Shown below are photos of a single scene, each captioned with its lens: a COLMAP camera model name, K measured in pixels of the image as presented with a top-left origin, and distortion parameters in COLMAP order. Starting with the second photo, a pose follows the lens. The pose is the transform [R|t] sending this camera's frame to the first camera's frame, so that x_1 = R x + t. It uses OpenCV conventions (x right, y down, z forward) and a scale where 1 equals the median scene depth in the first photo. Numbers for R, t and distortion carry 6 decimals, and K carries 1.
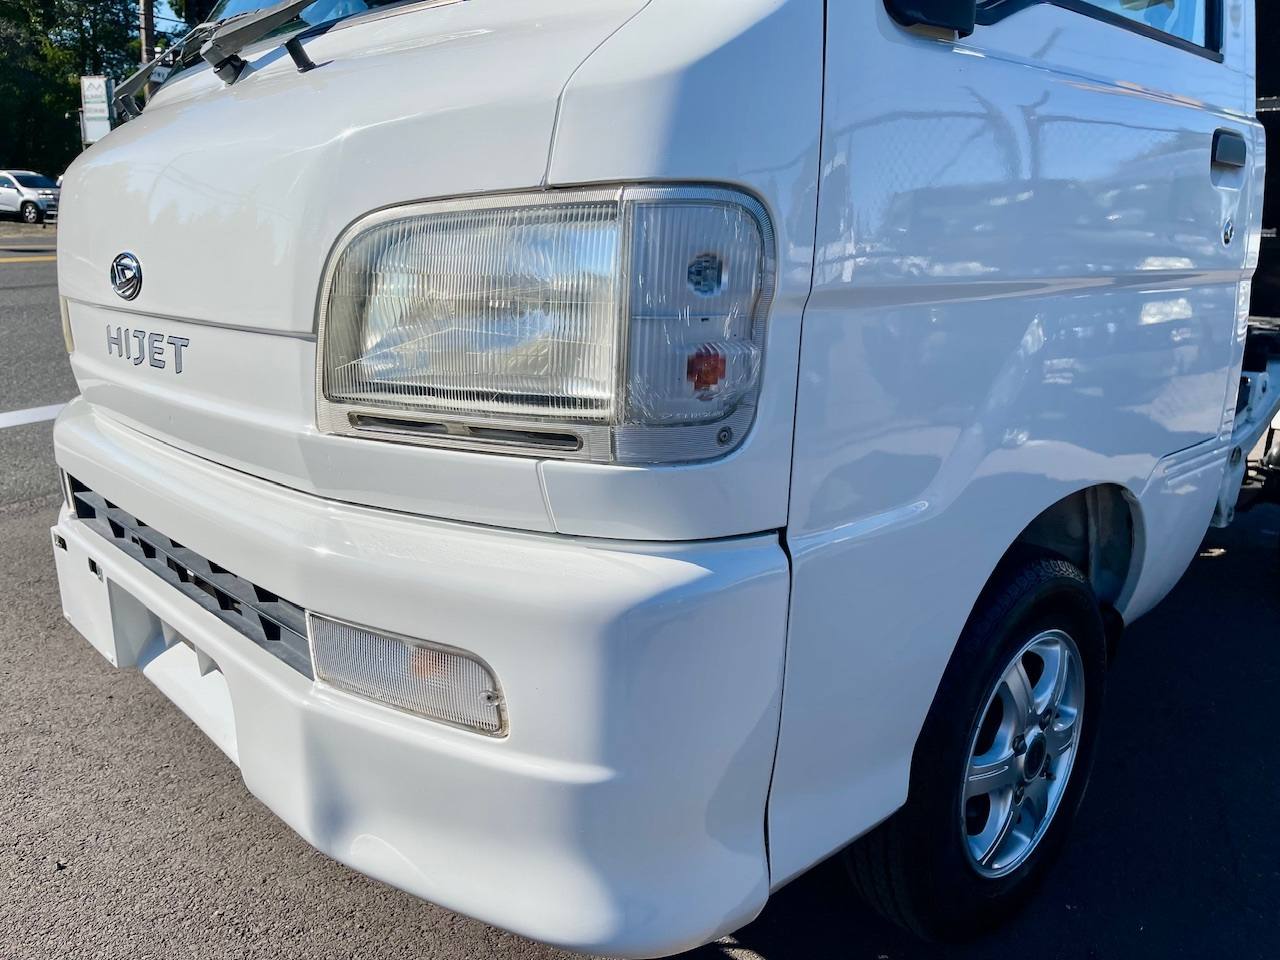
lens RADIAL K [[964.6, 0, 640.0], [0, 964.6, 480.0], [0, 0, 1]] dist [0.053577, -0.064710]
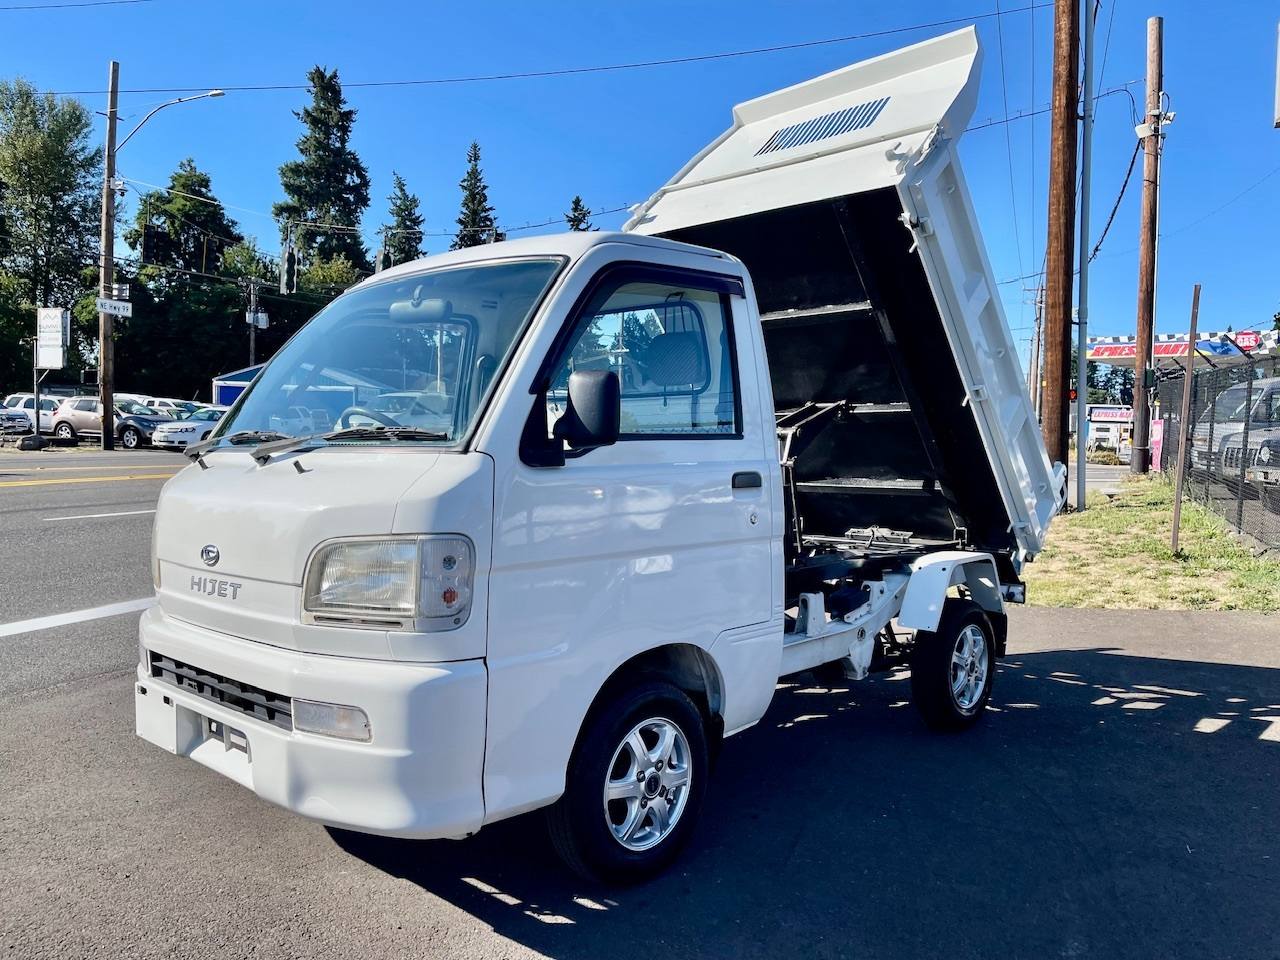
lens RADIAL K [[964.6, 0, 640.0], [0, 964.6, 480.0], [0, 0, 1]] dist [0.053577, -0.064710]
pose [[0.997656, -0.007731, 0.067991, 0.352306], [0.021428, 0.978923, -0.203105, 0.109091], [-0.064988, 0.204086, 0.976794, -1.490967]]
